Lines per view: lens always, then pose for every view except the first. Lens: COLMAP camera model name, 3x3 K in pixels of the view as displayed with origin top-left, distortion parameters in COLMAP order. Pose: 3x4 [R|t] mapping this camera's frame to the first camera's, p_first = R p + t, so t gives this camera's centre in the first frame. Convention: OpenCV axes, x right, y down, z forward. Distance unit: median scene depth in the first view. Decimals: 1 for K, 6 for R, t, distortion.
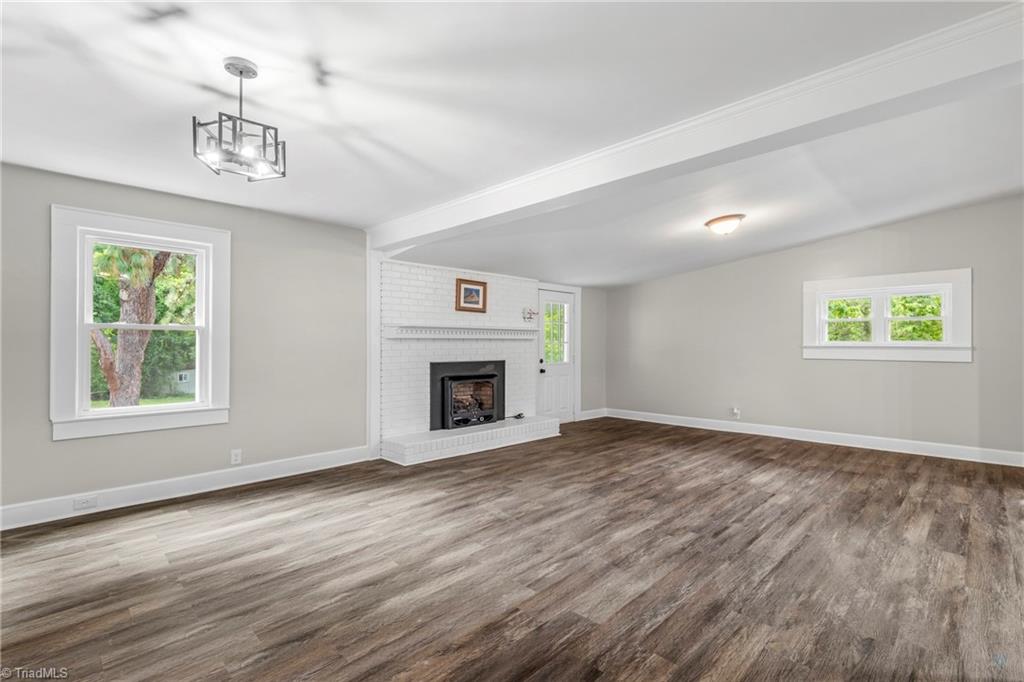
lens RADIAL K [[465.5, 0, 512.0], [0, 465.5, 341.0], [0, 0, 1]] dist [0.000362, -0.000459]
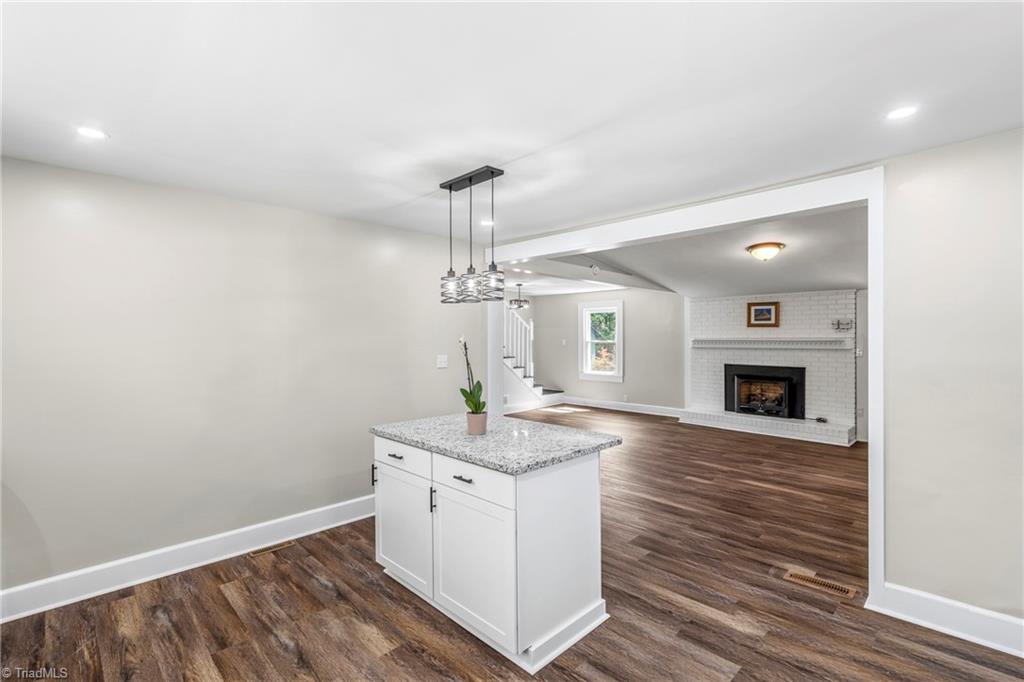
lens RADIAL K [[469.9, 0, 512.0], [0, 469.9, 341.0], [0, 0, 1]] dist [0.002321, -0.000005]
pose [[-0.001040, 0.009075, -0.999958, 1.834514], [0.008184, 0.999925, 0.009066, -0.063145], [0.999966, -0.008174, -0.001114, 0.469921]]
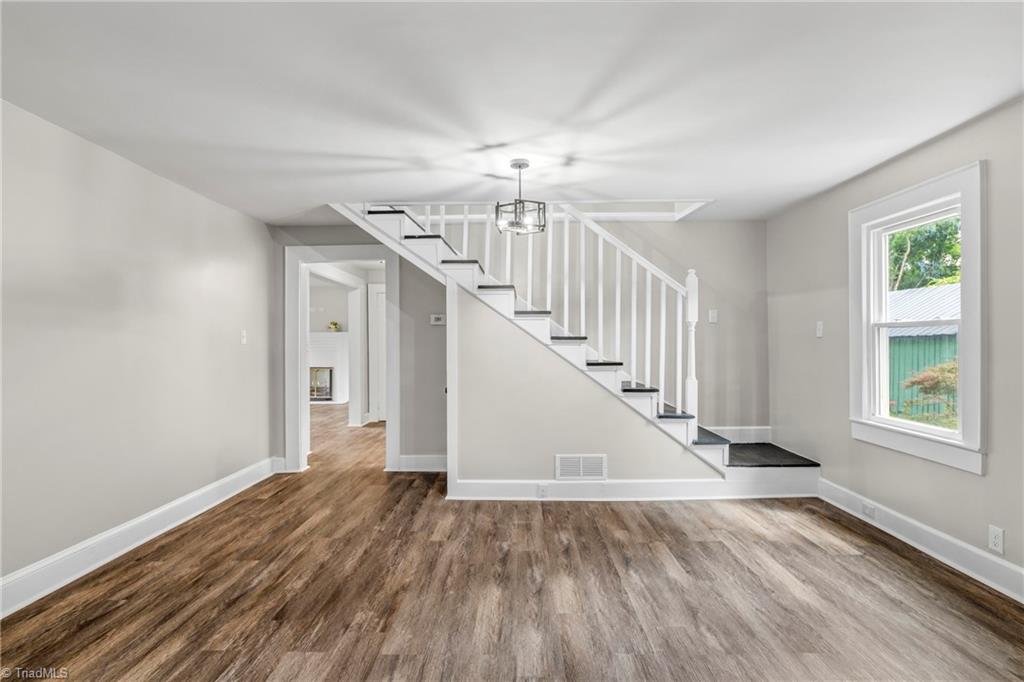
lens RADIAL K [[530.0, 0, 512.0], [0, 530.0, 341.0], [0, 0, 1]] dist [0.002198, 0.000651]
pose [[-0.712169, 0.000784, -0.702008, 0.330411], [0.005076, 0.999979, -0.004032, -0.000906], [0.701990, -0.006435, -0.712158, 1.117454]]
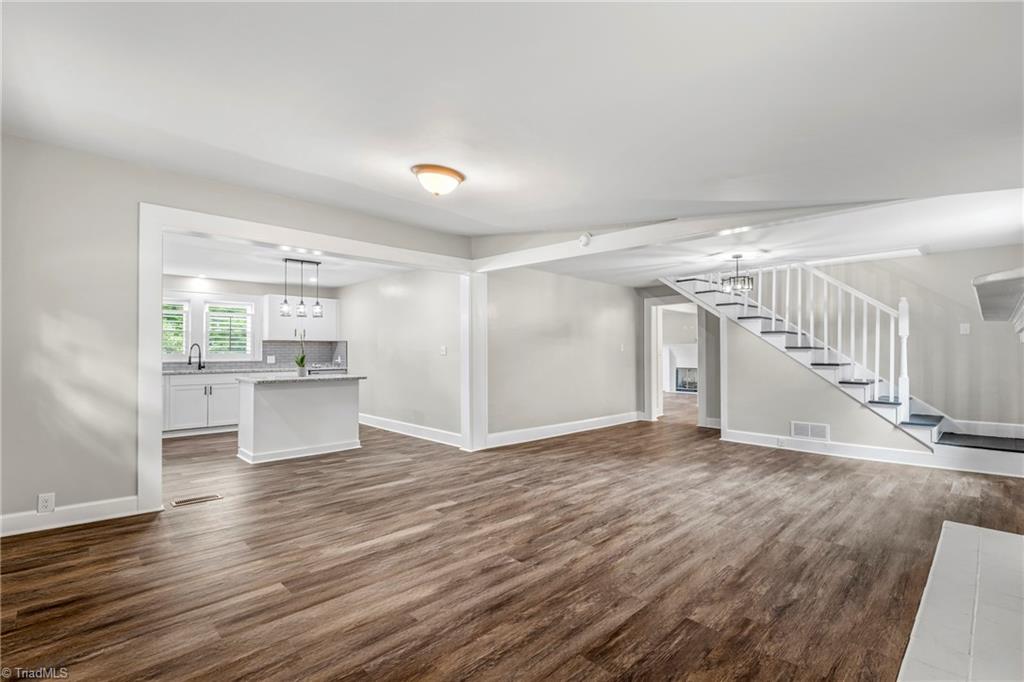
lens RADIAL K [[465.5, 0, 512.0], [0, 465.5, 341.0], [0, 0, 1]] dist [0.000362, -0.000459]
pose [[-0.999963, 0.001291, 0.008561, 0.400886], [0.001081, 0.999698, -0.024562, 0.003953], [-0.008590, -0.024552, -0.999662, 1.971309]]
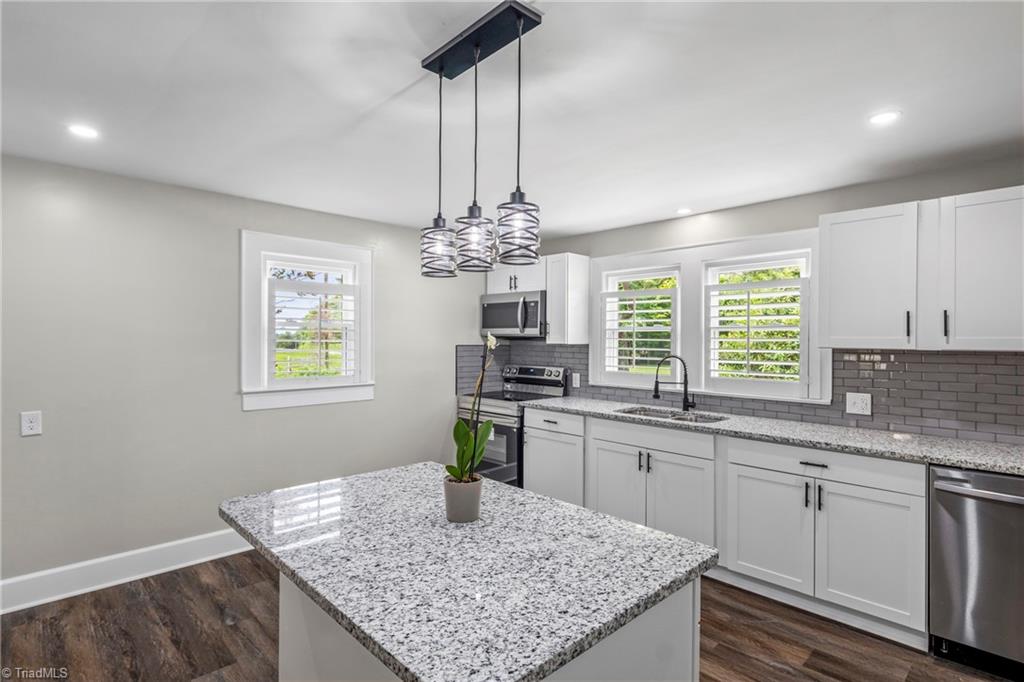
lens RADIAL K [[517.6, 0, 512.0], [0, 517.6, 341.0], [0, 0, 1]] dist [0.001321, 0.000412]
pose [[0.012397, -0.002920, 0.999919, 0.698037], [-0.011436, 0.999930, 0.003061, -0.060162], [-0.999858, -0.011473, 0.012363, 0.370785]]
